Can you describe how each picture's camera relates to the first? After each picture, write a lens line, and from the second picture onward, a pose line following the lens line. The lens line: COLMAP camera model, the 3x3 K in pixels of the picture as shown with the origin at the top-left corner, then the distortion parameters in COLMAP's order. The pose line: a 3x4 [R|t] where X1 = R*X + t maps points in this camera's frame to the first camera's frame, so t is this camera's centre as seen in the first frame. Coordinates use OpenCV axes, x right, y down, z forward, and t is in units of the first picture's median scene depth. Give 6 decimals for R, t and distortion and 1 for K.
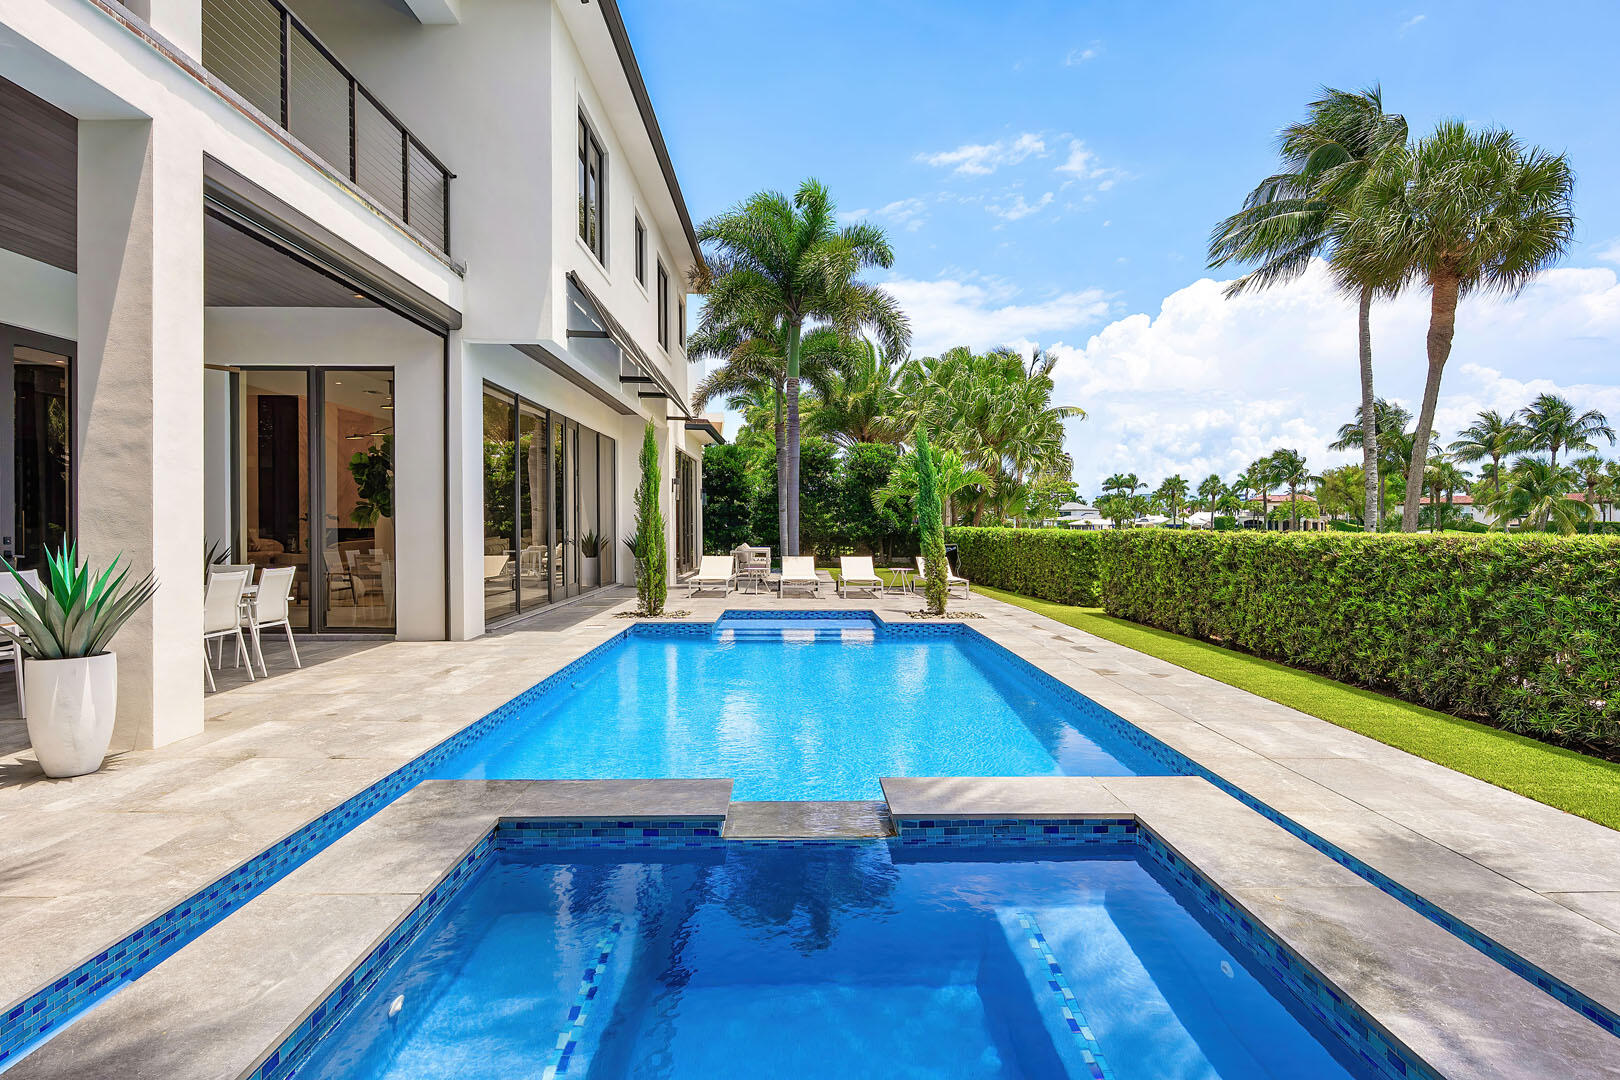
lens RADIAL K [[848.4, 0, 810.9], [0, 848.4, 510.8], [0, 0, 1]] dist [-0.002567, -0.000049]
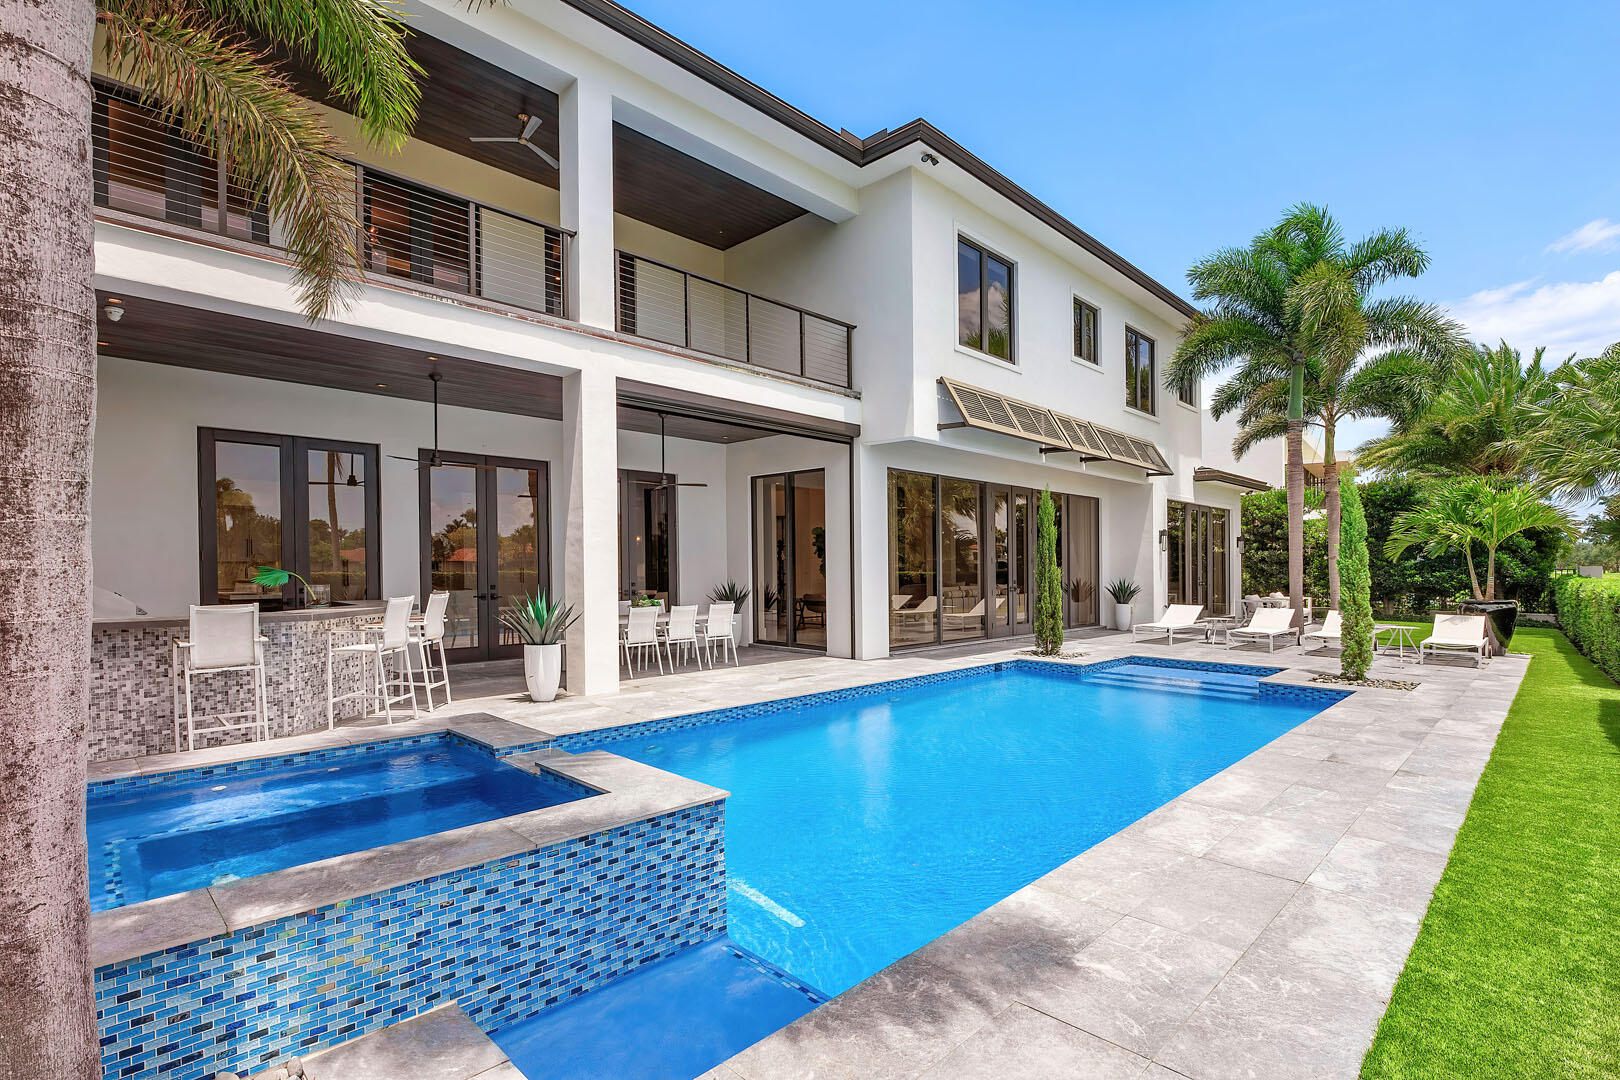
lens RADIAL K [[761.5, 0, 849.8], [0, 761.5, 567.0], [0, 0, 1]] dist [0.002477, 0.000180]
pose [[0.712742, -0.000554, -0.701426, 0.366746], [0.011063, 0.999884, 0.010452, -0.010792], [0.701339, -0.015210, 0.712665, 0.077150]]
